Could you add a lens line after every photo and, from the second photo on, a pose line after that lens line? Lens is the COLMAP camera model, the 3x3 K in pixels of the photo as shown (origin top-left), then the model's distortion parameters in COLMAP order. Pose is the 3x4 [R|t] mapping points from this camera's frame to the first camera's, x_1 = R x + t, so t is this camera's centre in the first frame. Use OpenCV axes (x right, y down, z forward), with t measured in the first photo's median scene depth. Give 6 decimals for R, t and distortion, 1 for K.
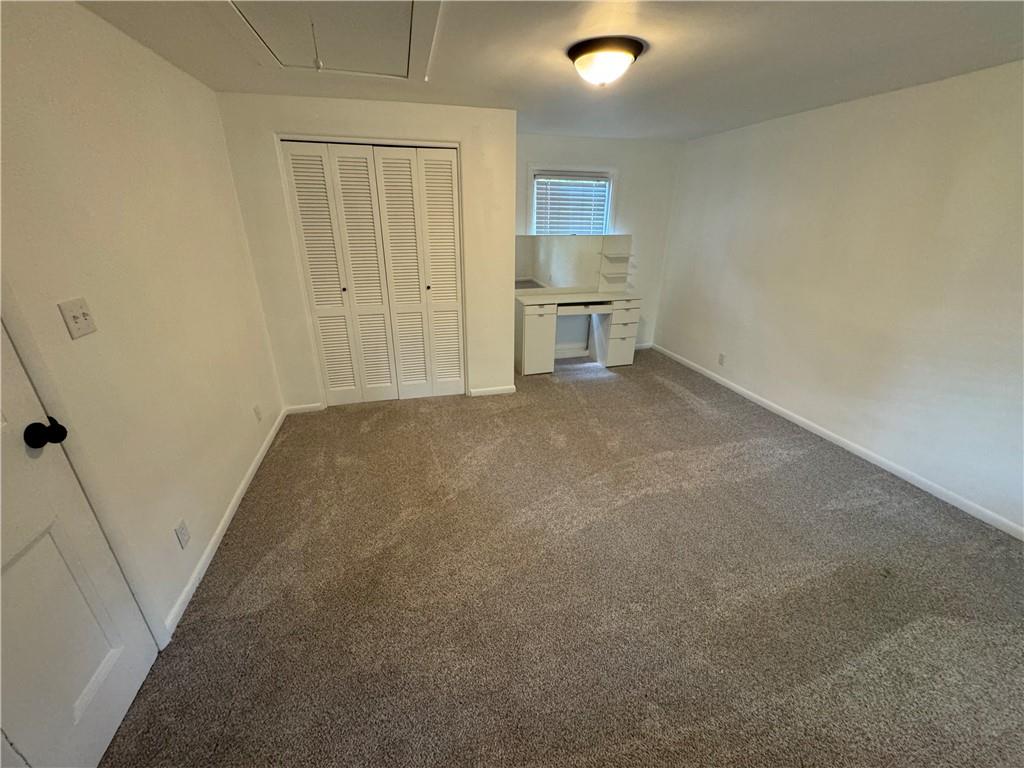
lens RADIAL K [[410.2, 0, 512.0], [0, 410.2, 384.0], [0, 0, 1]] dist [-0.000902, 0.000308]
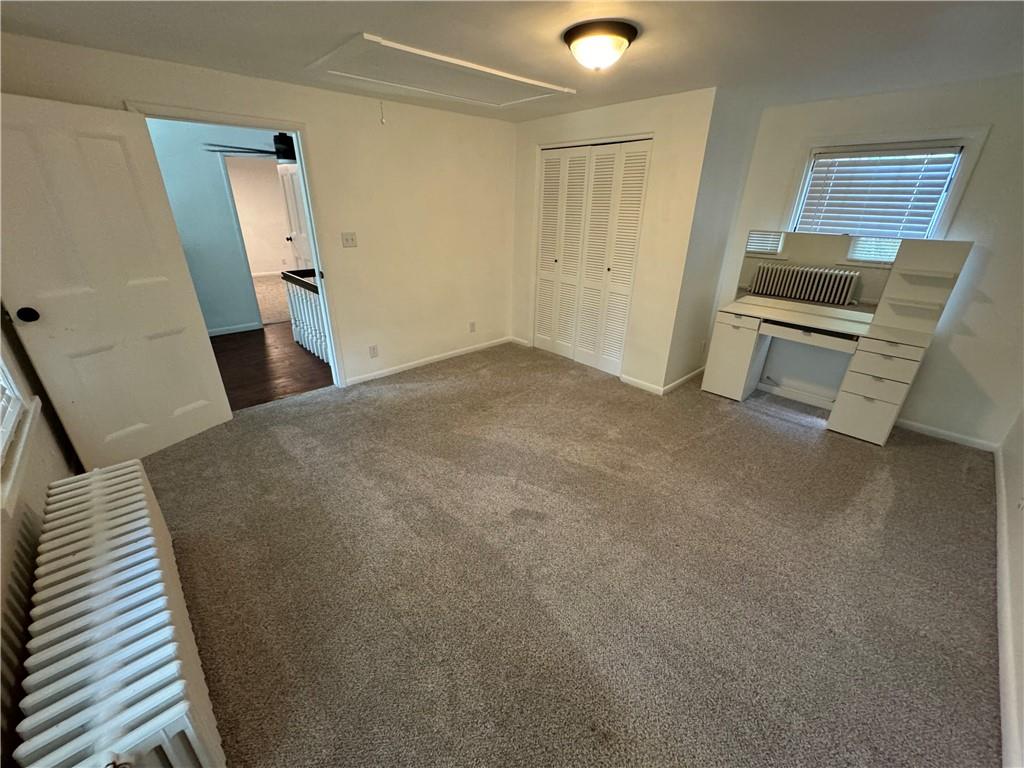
lens RADIAL K [[410.2, 0, 512.0], [0, 410.2, 384.0], [0, 0, 1]] dist [-0.000902, 0.000308]
pose [[0.466934, 0.358860, -0.808203, 0.607982], [-0.352904, 0.913641, 0.201789, -0.074210], [0.810822, 0.190996, 0.553253, 0.207223]]
